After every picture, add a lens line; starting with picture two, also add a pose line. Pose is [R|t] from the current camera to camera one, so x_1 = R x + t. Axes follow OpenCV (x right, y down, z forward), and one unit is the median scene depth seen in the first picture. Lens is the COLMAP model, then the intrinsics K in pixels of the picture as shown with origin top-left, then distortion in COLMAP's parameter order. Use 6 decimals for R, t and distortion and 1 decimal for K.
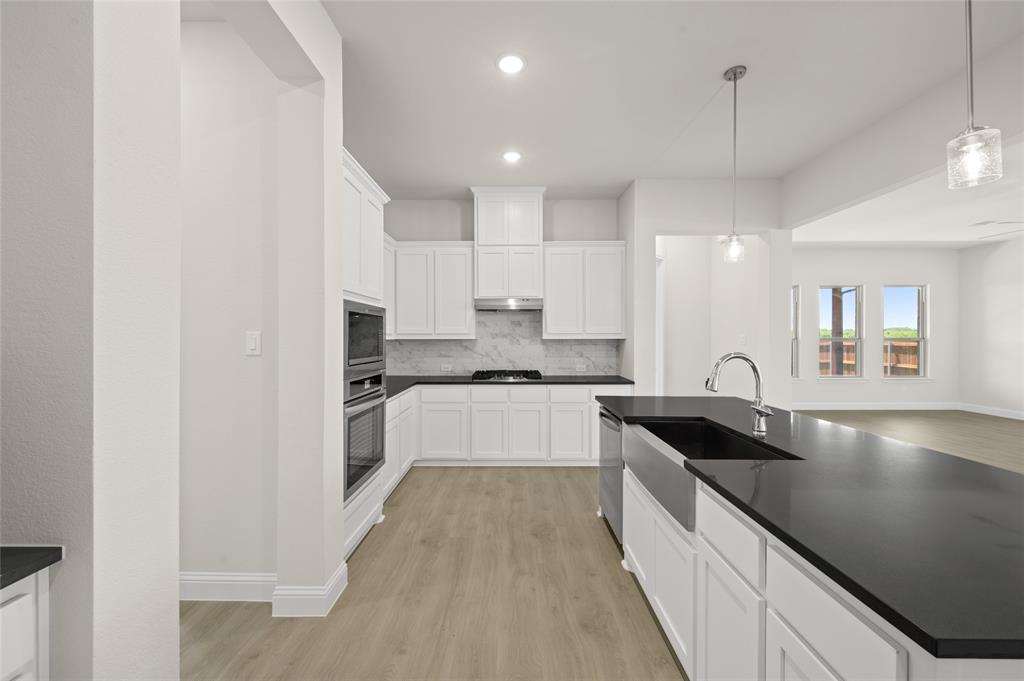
lens RADIAL K [[404.5, 0, 510.3], [0, 404.5, 338.1], [0, 0, 1]] dist [-0.001977, -0.000047]
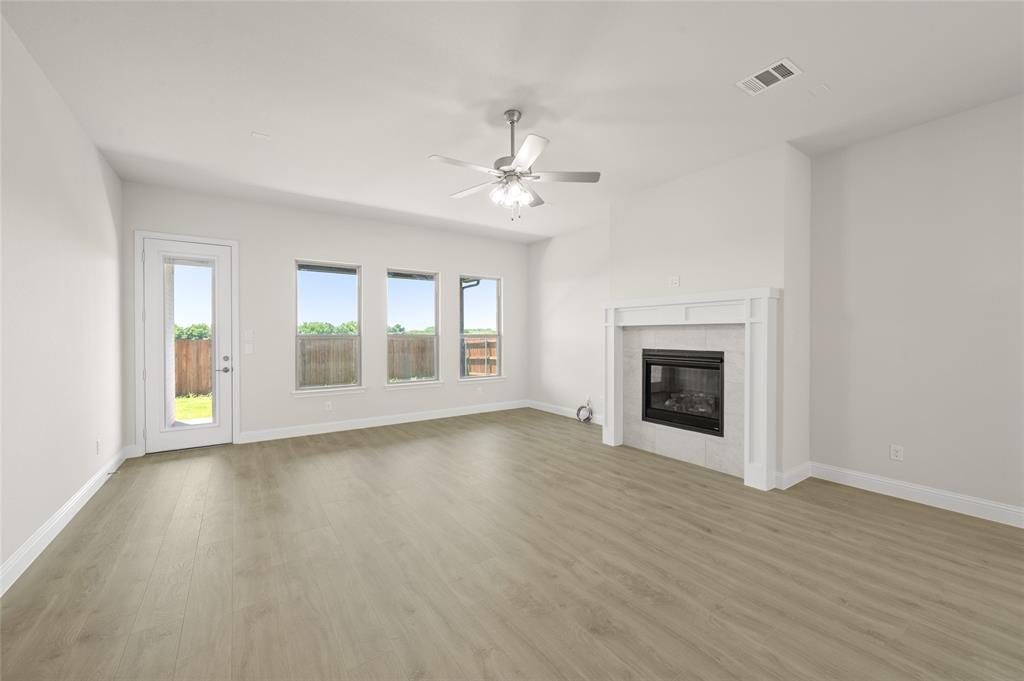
lens RADIAL K [[404.5, 0, 512.0], [0, 404.5, 339.5], [0, 0, 1]] dist [-0.001977, -0.000047]
pose [[0.828426, -0.006025, 0.560066, 0.963854], [0.002148, 0.999969, 0.007580, 0.007871], [-0.560094, -0.005076, 0.828413, 0.372518]]
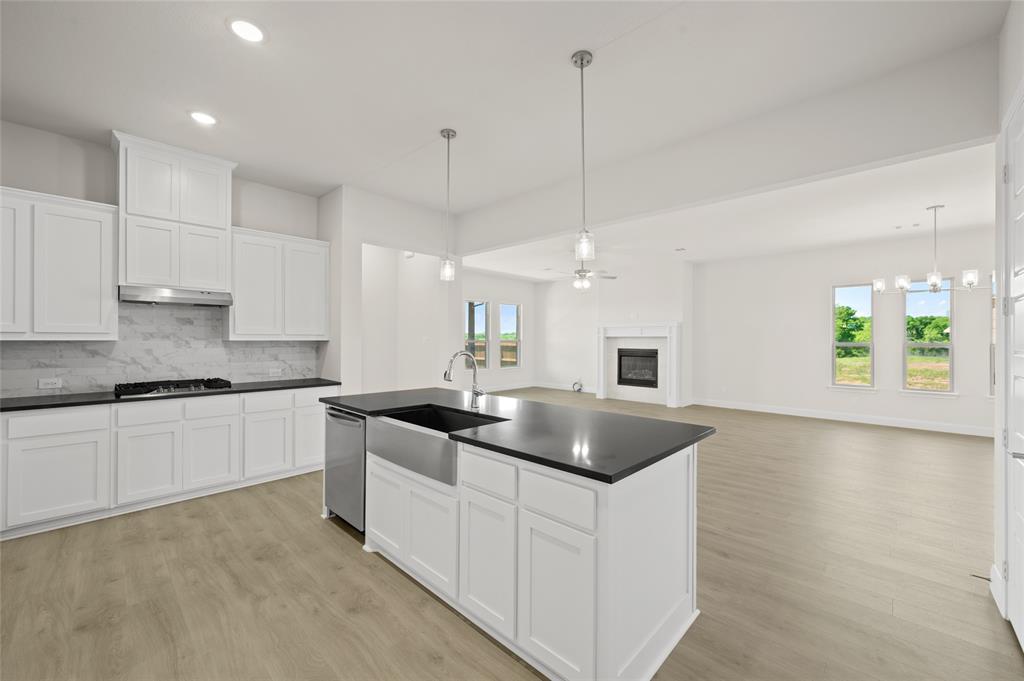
lens RADIAL K [[404.5, 0, 517.4], [0, 404.5, 338.0], [0, 0, 1]] dist [-0.001977, -0.000047]
pose [[0.681579, 0.006339, 0.731717, -0.136361], [-0.002793, 0.999978, -0.006061, 0.000583], [-0.731739, 0.002088, 0.681582, -0.021145]]
